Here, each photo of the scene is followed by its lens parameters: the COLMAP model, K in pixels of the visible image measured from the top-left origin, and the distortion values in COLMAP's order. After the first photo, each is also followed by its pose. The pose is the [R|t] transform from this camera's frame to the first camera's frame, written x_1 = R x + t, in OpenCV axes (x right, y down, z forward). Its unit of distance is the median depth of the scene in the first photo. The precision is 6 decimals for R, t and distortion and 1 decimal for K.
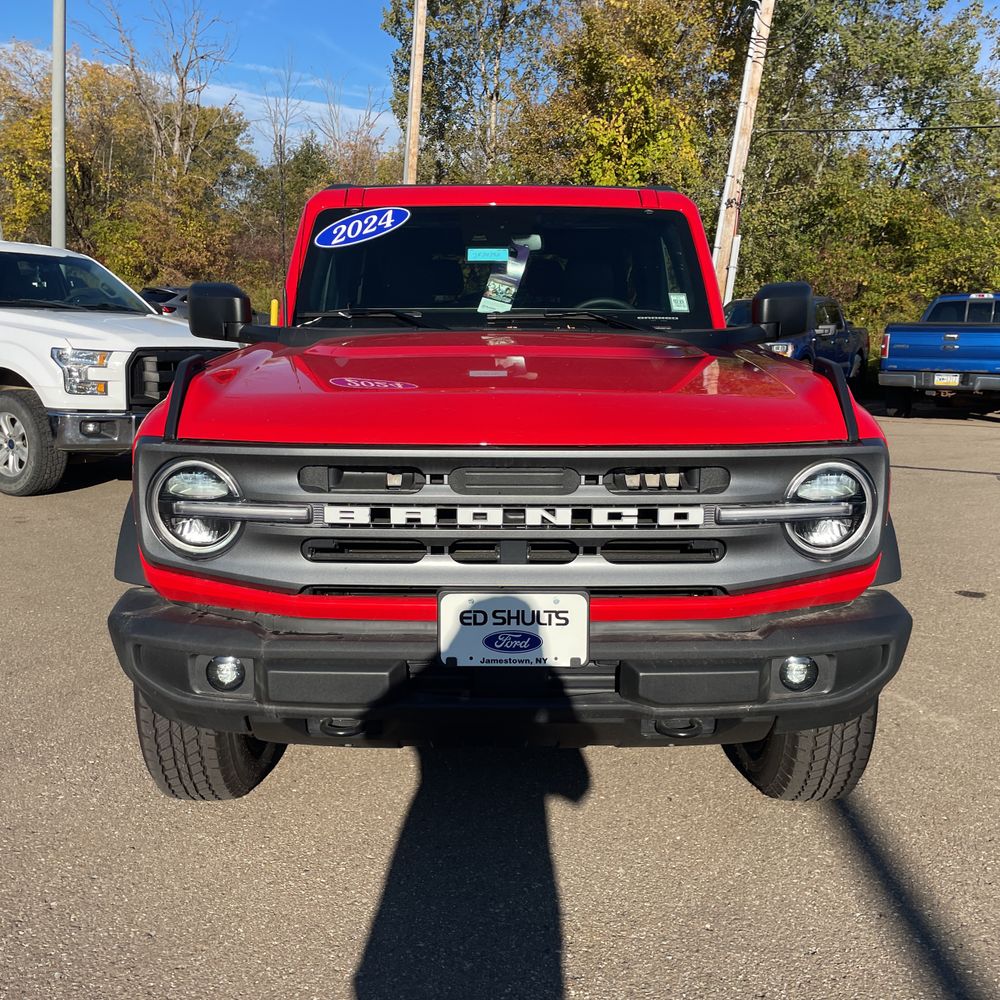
lens RADIAL K [[1019.7, 0, 493.6], [0, 1019.7, 520.4], [0, 0, 1]] dist [0.033106, 0.000000]
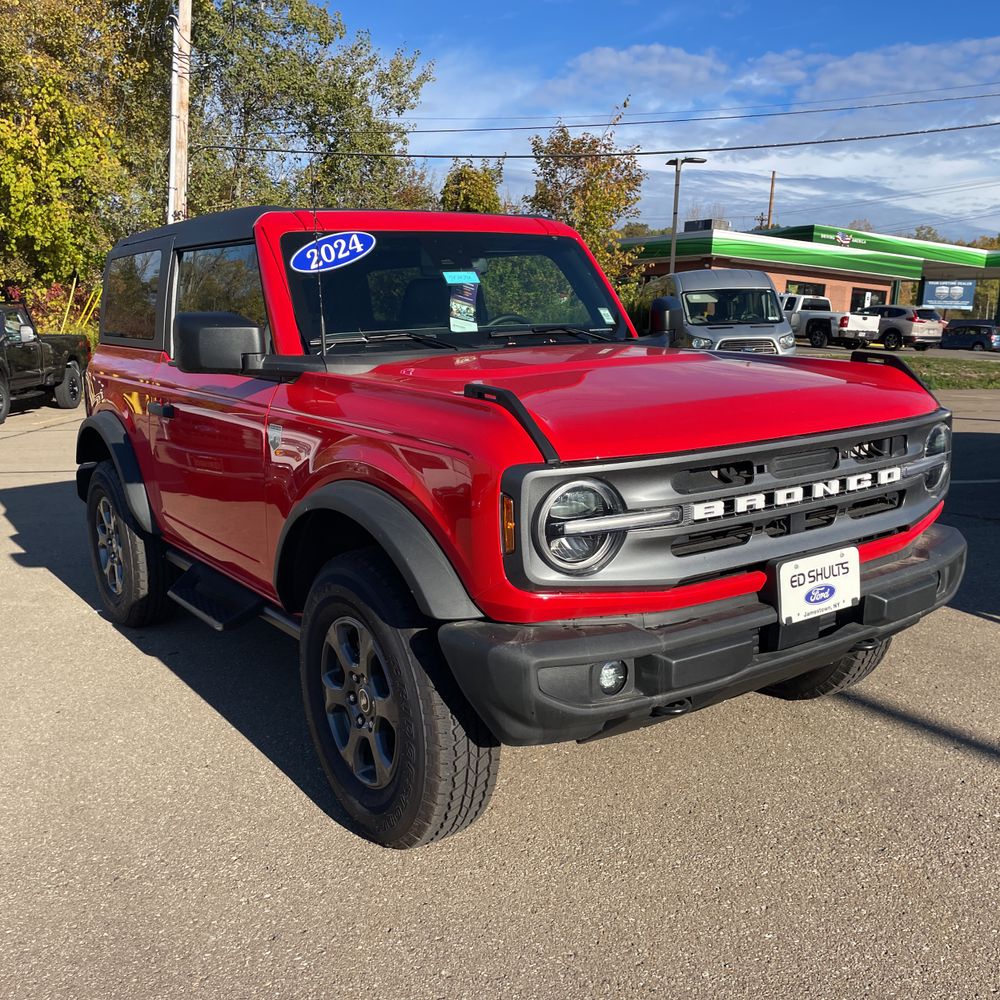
lens RADIAL K [[1019.7, 0, 502.1], [0, 1019.7, 494.8], [0, 0, 1]] dist [0.033106, 0.000000]
pose [[0.827452, -0.130894, 0.546068, -0.088712], [0.148773, 0.988804, 0.011585, -0.006492], [-0.541470, 0.071654, 0.837661, 0.015848]]
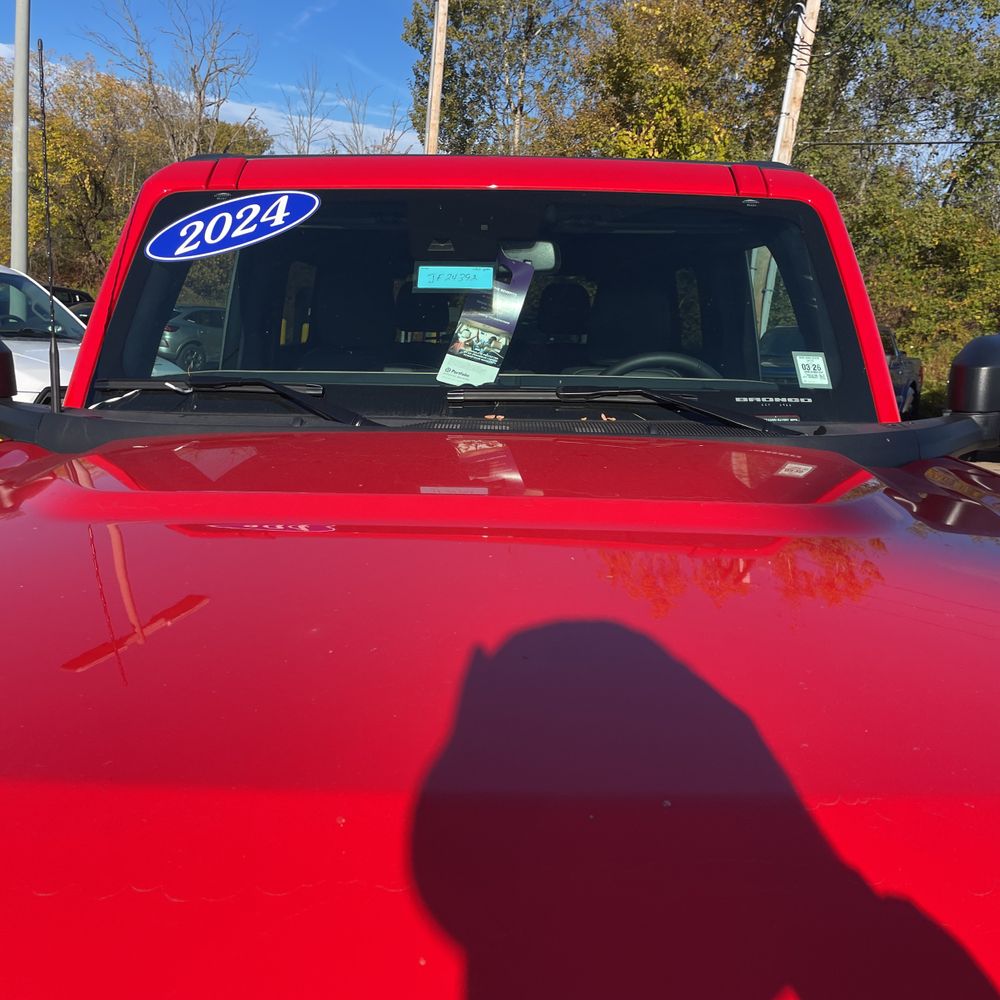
lens RADIAL K [[1019.7, 0, 486.7], [0, 1019.7, 523.0], [0, 0, 1]] dist [0.033106, 0.000000]
pose [[0.999526, 0.016321, -0.026120, 0.004174], [-0.016711, 0.999751, -0.014814, -0.018752], [0.025871, 0.015243, 0.999549, 0.070884]]
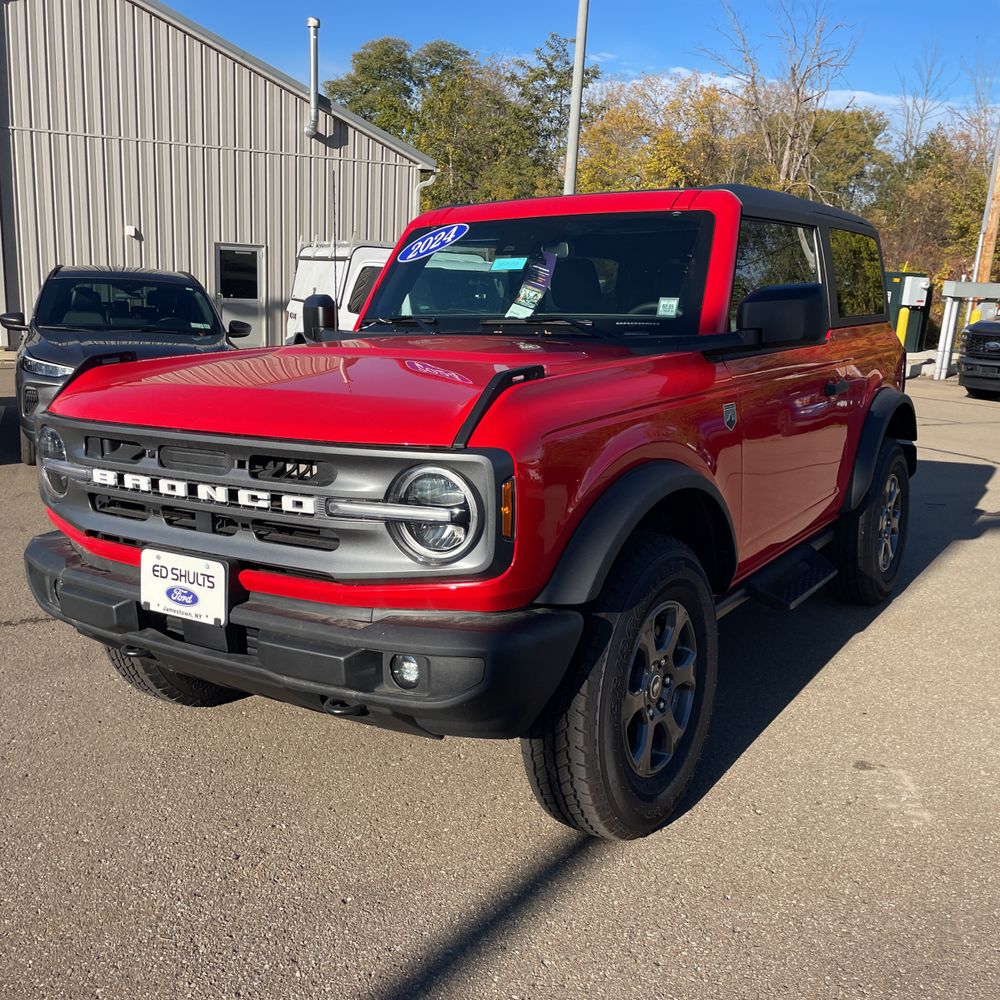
lens RADIAL K [[1019.7, 0, 500.1], [0, 1019.7, 491.2], [0, 0, 1]] dist [0.033106, 0.000000]
pose [[0.831737, 0.090531, -0.547738, 0.089786], [-0.107366, 0.994219, 0.001291, -0.003996], [0.544689, 0.057735, 0.836649, 0.018814]]
